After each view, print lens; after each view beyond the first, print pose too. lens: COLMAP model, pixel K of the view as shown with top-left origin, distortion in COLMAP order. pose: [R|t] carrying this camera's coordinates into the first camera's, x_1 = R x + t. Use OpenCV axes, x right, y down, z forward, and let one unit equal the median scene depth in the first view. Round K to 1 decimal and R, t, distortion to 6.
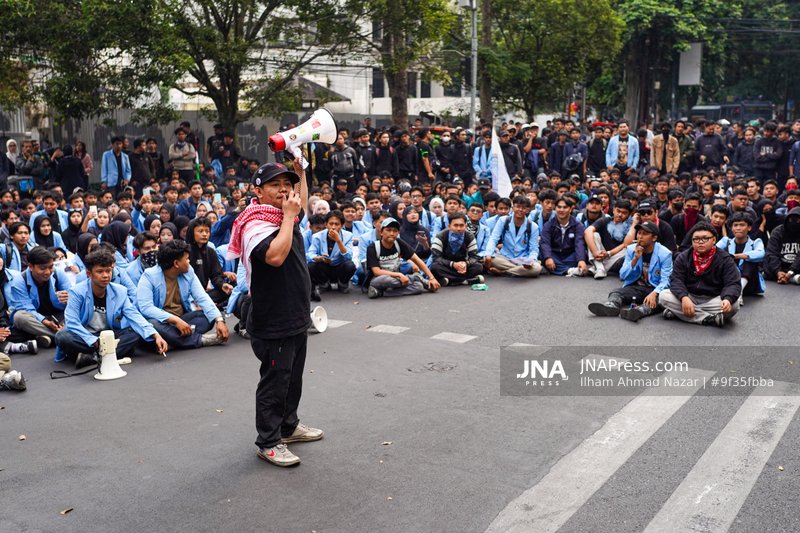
lens RADIAL K [[823.8, 0, 400.6], [0, 823.8, 265.9], [0, 0, 1]] dist [-0.024354, 0.000000]
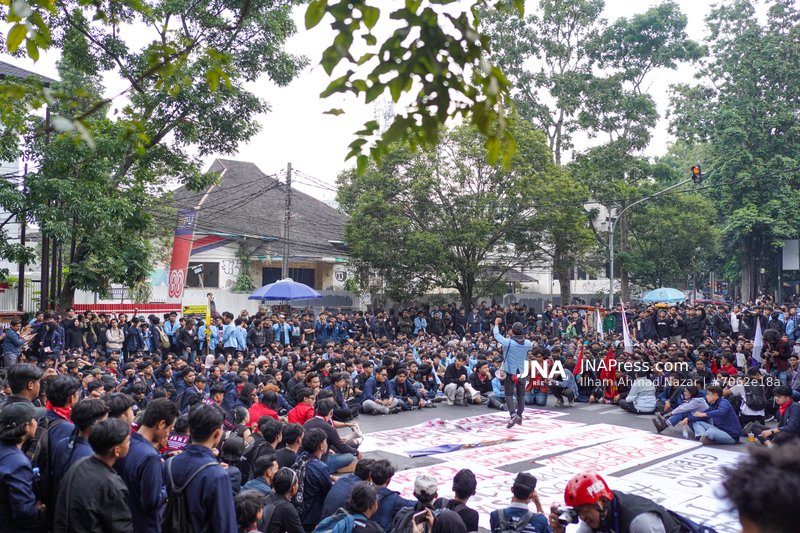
lens RADIAL K [[823.8, 0, 400.9], [0, 823.8, 266.9], [0, 0, 1]] dist [-0.024354, 0.000000]
pose [[0.971862, -0.004298, -0.235510, 0.059971], [-0.040688, 0.981741, -0.185819, 0.070367], [0.232009, 0.190173, 0.953943, -0.590353]]
